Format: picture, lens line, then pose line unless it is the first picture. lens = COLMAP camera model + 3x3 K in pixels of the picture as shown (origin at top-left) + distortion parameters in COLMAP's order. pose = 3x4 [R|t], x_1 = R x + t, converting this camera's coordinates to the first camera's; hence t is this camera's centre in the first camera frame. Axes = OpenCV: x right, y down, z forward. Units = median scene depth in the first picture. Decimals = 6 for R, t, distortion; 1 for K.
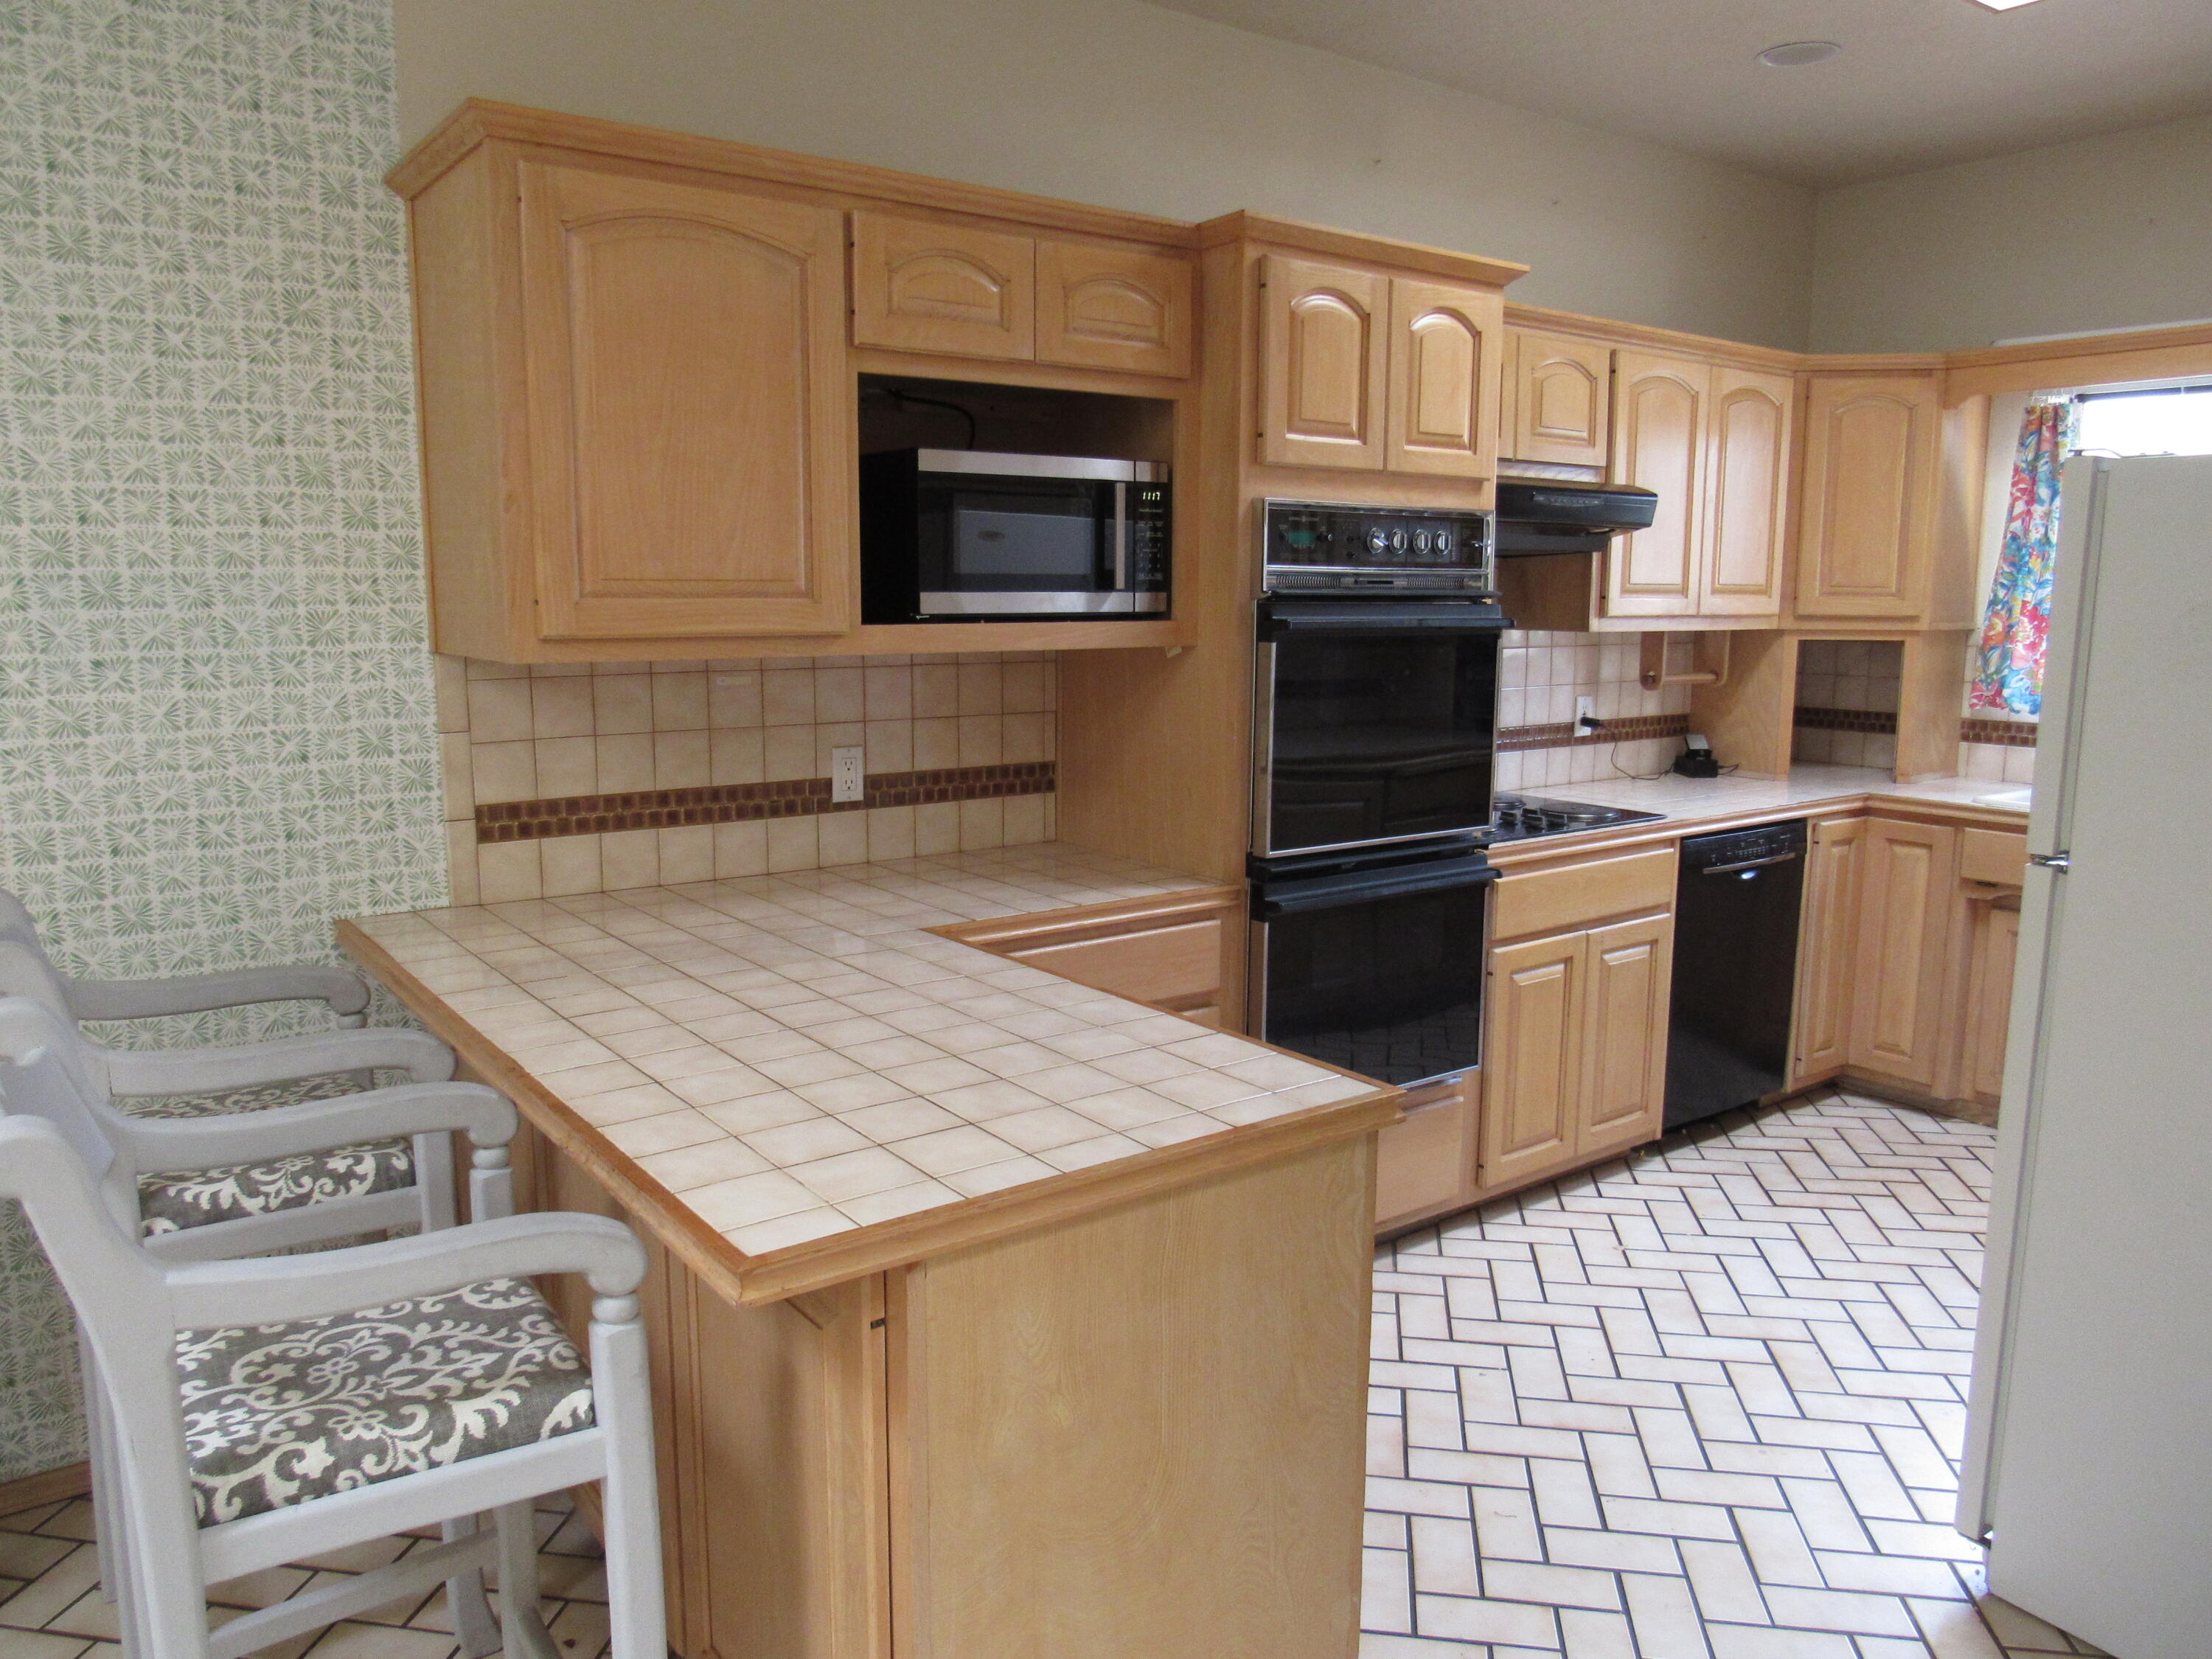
lens RADIAL K [[1568.1, 0, 1107.3], [0, 1568.1, 833.0], [0, 0, 1]] dist [-0.039941, 0.014847]
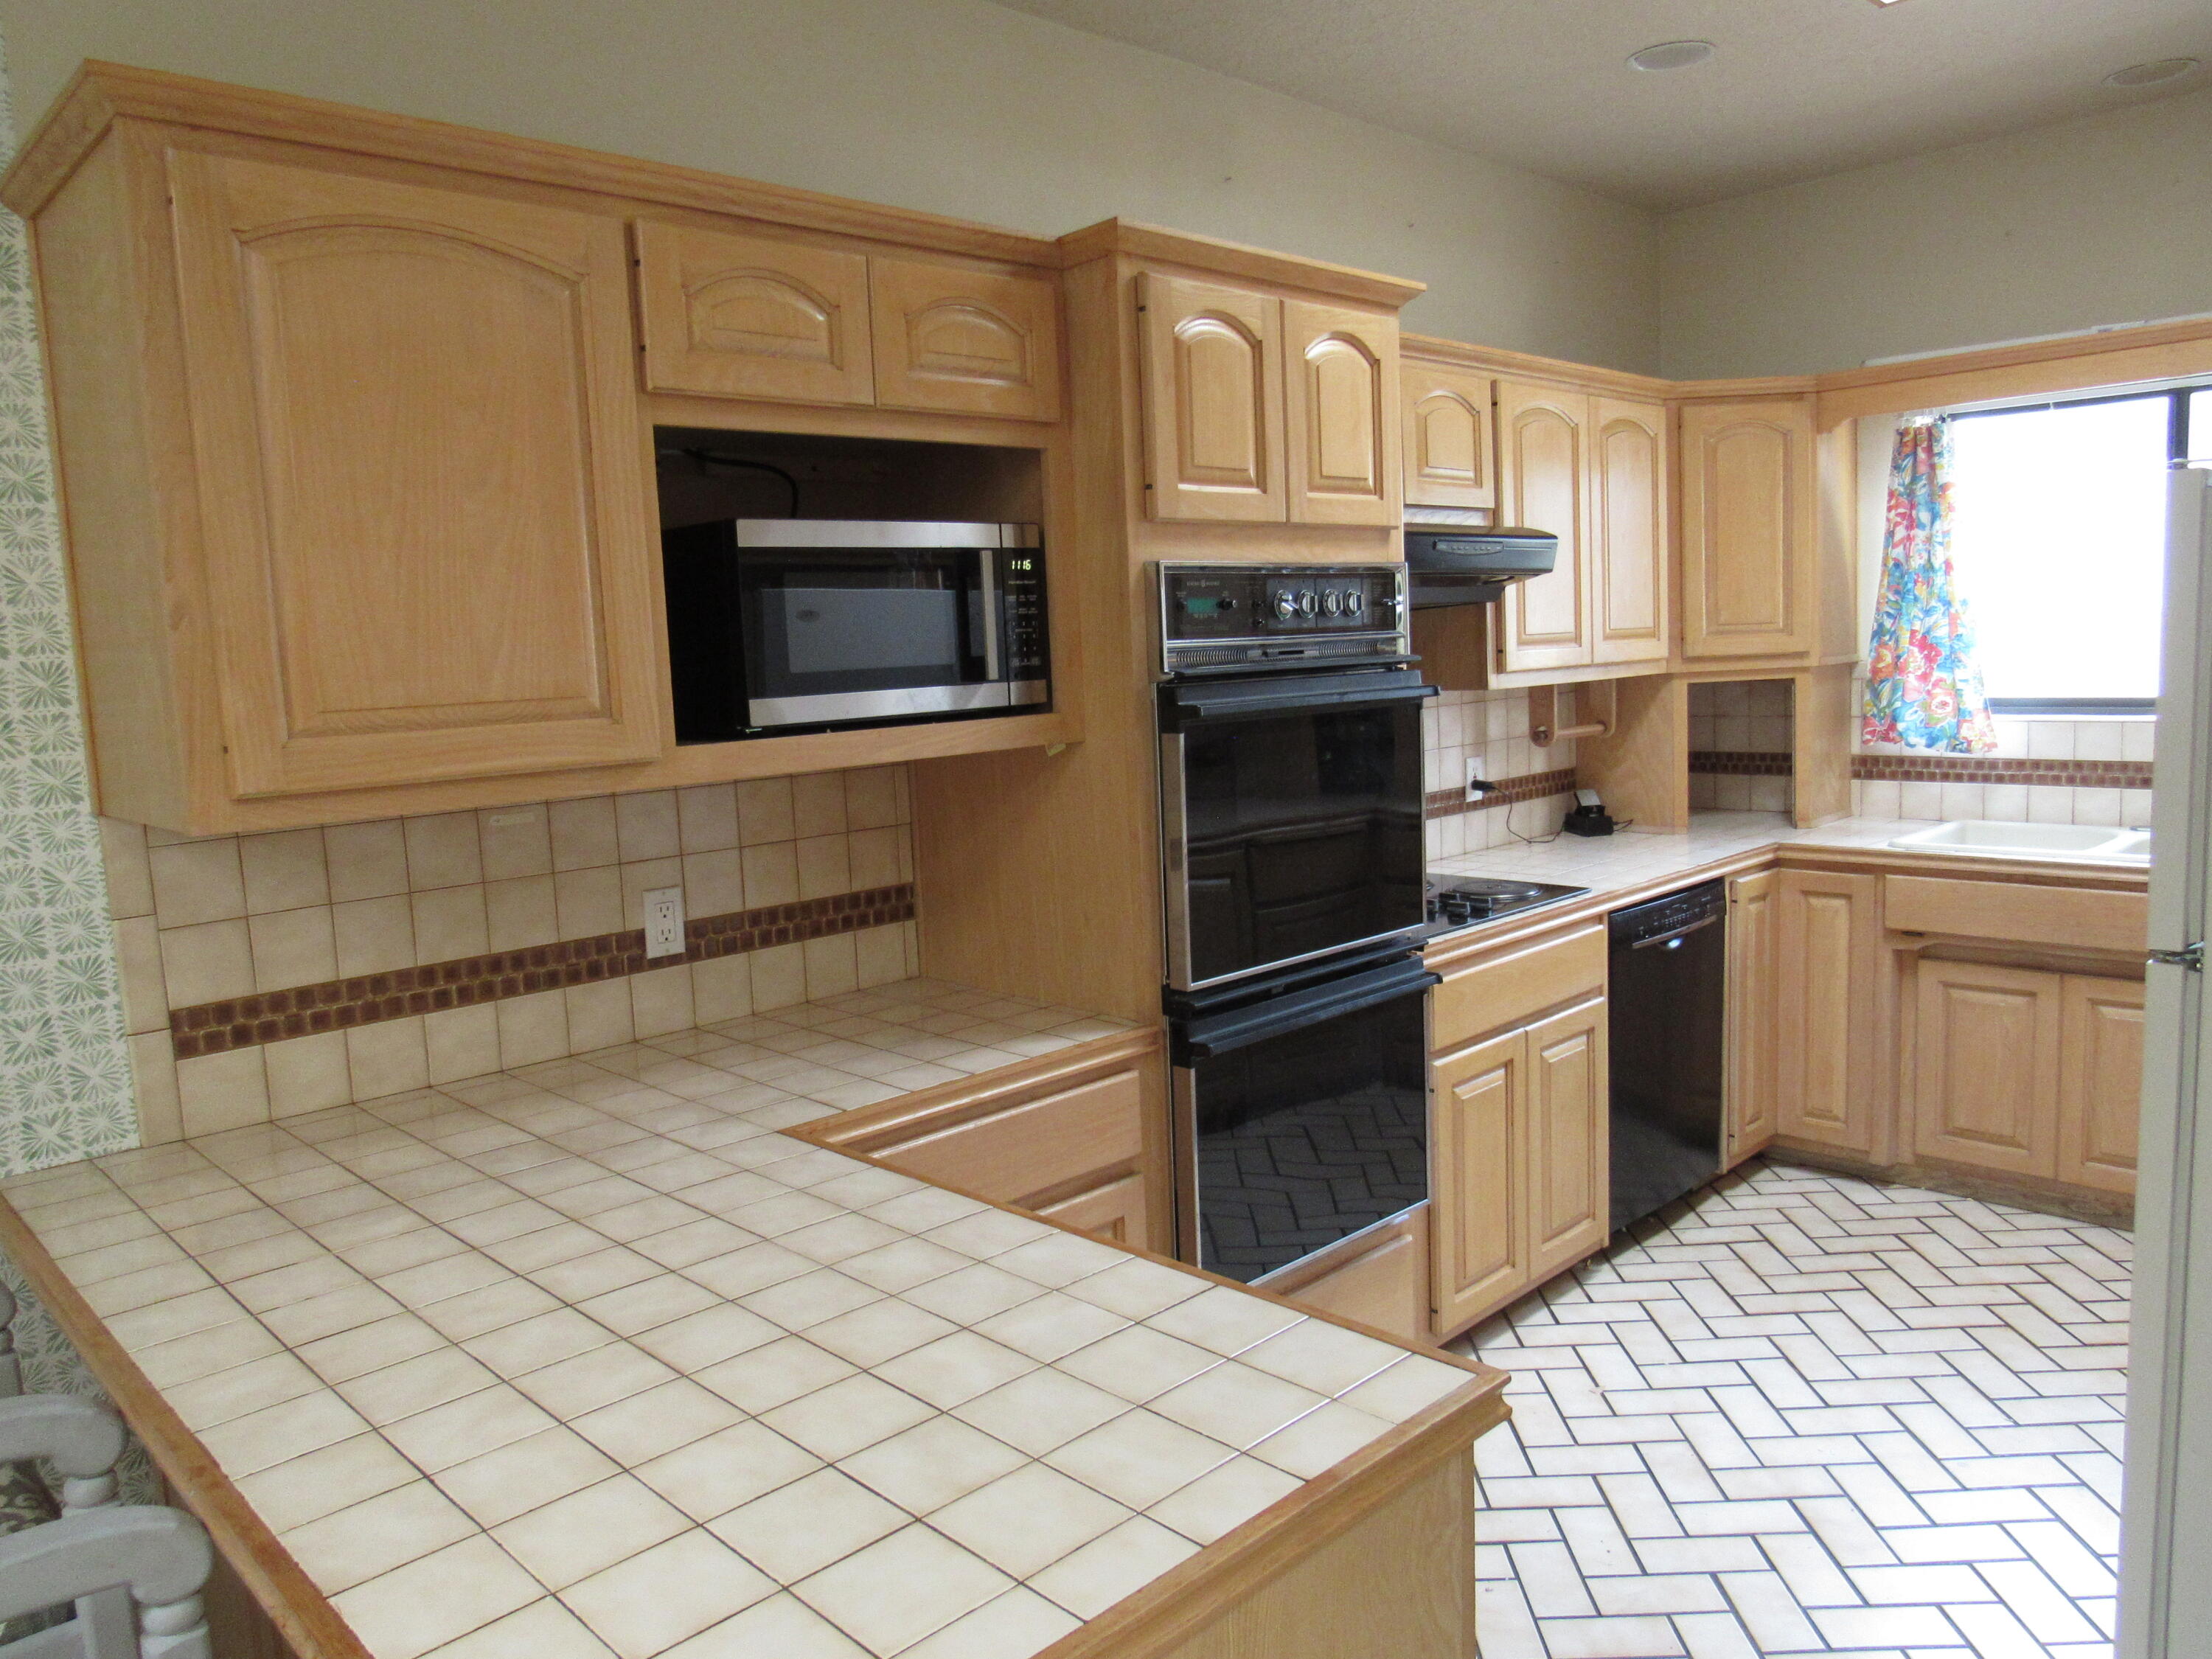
lens RADIAL K [[1568.1, 0, 1104.2], [0, 1568.1, 826.9], [0, 0, 1]] dist [-0.039941, 0.014847]
pose [[0.990095, -0.064751, 0.124579, -0.039673], [0.069774, 0.996899, -0.036380, -0.043346], [-0.121837, 0.044712, 0.991543, 0.177512]]
